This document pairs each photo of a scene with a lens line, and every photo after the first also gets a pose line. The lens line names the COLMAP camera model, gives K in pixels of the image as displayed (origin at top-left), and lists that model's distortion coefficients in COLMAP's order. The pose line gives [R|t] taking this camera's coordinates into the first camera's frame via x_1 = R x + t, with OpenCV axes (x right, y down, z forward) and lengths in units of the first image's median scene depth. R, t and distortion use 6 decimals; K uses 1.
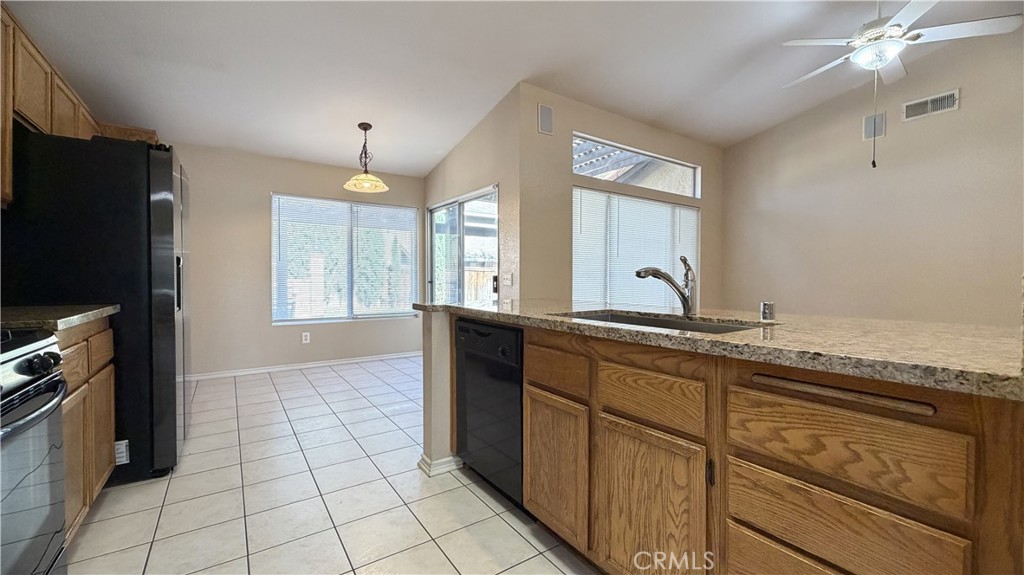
lens RADIAL K [[410.7, 0, 512.0], [0, 410.7, 287.5], [0, 0, 1]] dist [-0.000524, -0.000007]
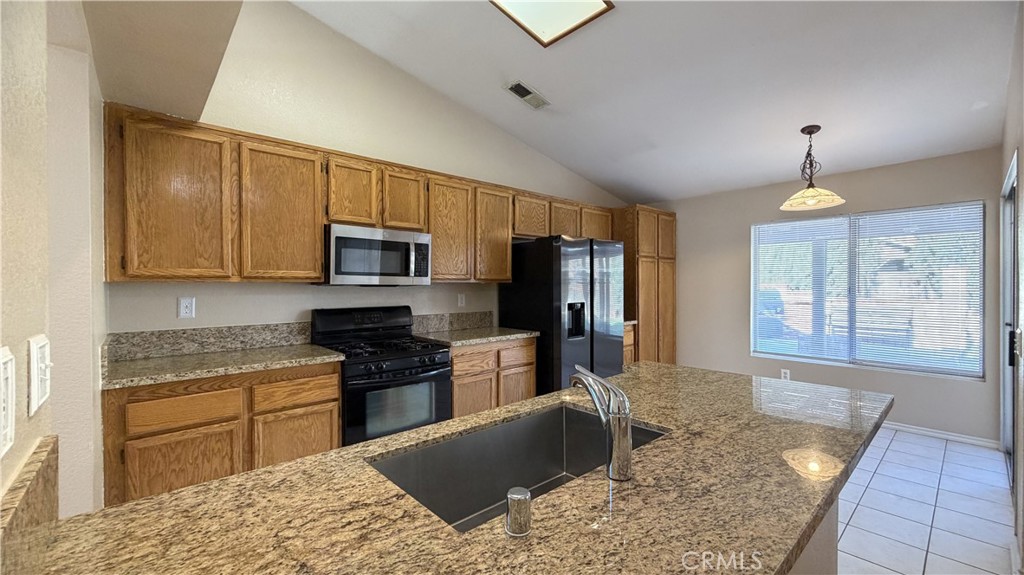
lens RADIAL K [[410.7, 0, 512.0], [0, 410.7, 287.5], [0, 0, 1]] dist [-0.000524, -0.000007]
pose [[0.124554, 0.011507, -0.992146, 0.369552], [-0.020237, 0.999754, 0.009055, -0.077804], [0.992006, 0.018950, 0.124757, 0.324101]]
